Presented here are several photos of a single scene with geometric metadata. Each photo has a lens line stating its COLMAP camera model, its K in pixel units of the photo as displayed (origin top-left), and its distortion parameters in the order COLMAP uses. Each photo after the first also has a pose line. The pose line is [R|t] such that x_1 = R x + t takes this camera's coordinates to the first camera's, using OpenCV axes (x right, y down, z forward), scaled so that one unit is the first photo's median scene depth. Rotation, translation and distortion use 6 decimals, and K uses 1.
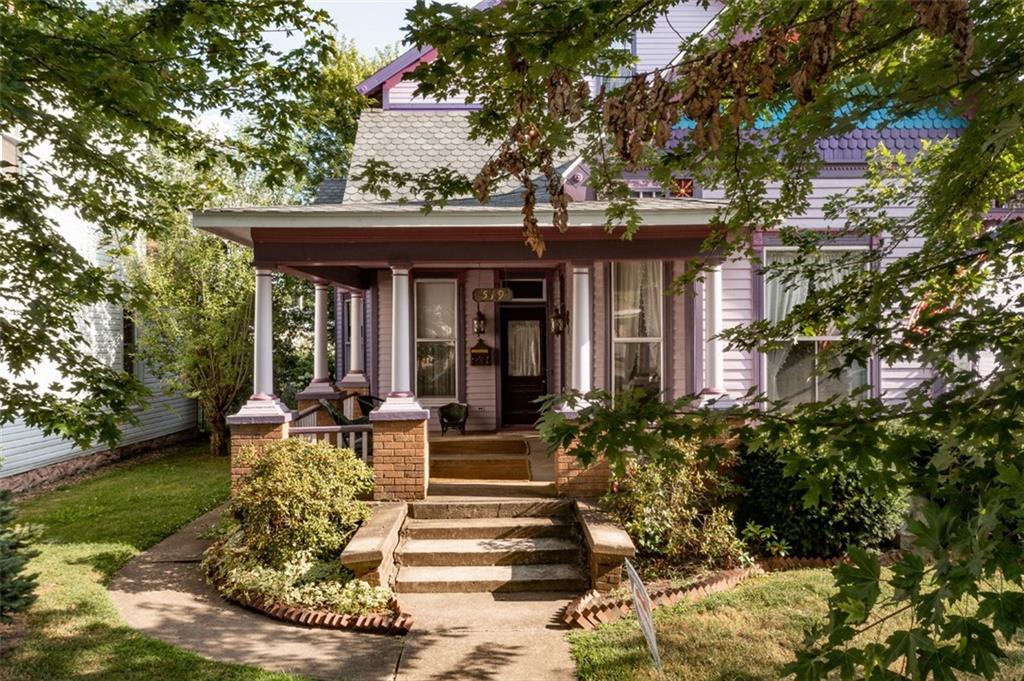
lens RADIAL K [[816.0, 0, 512.0], [0, 816.0, 340.5], [0, 0, 1]] dist [-0.002632, 0.001771]
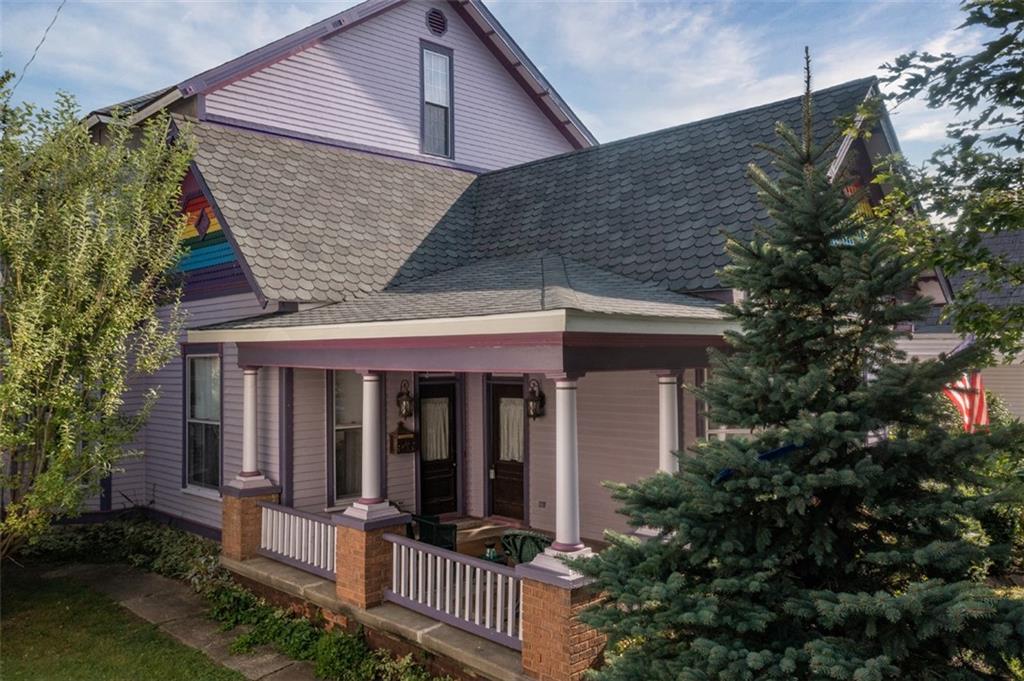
lens RADIAL K [[816.0, 0, 512.0], [0, 816.0, 340.5], [0, 0, 1]] dist [-0.002632, 0.001771]
pose [[0.740808, 0.015431, 0.671540, -0.526399], [0.002475, 0.999667, -0.025700, -0.064701], [-0.671712, 0.020701, 0.740523, 0.280213]]
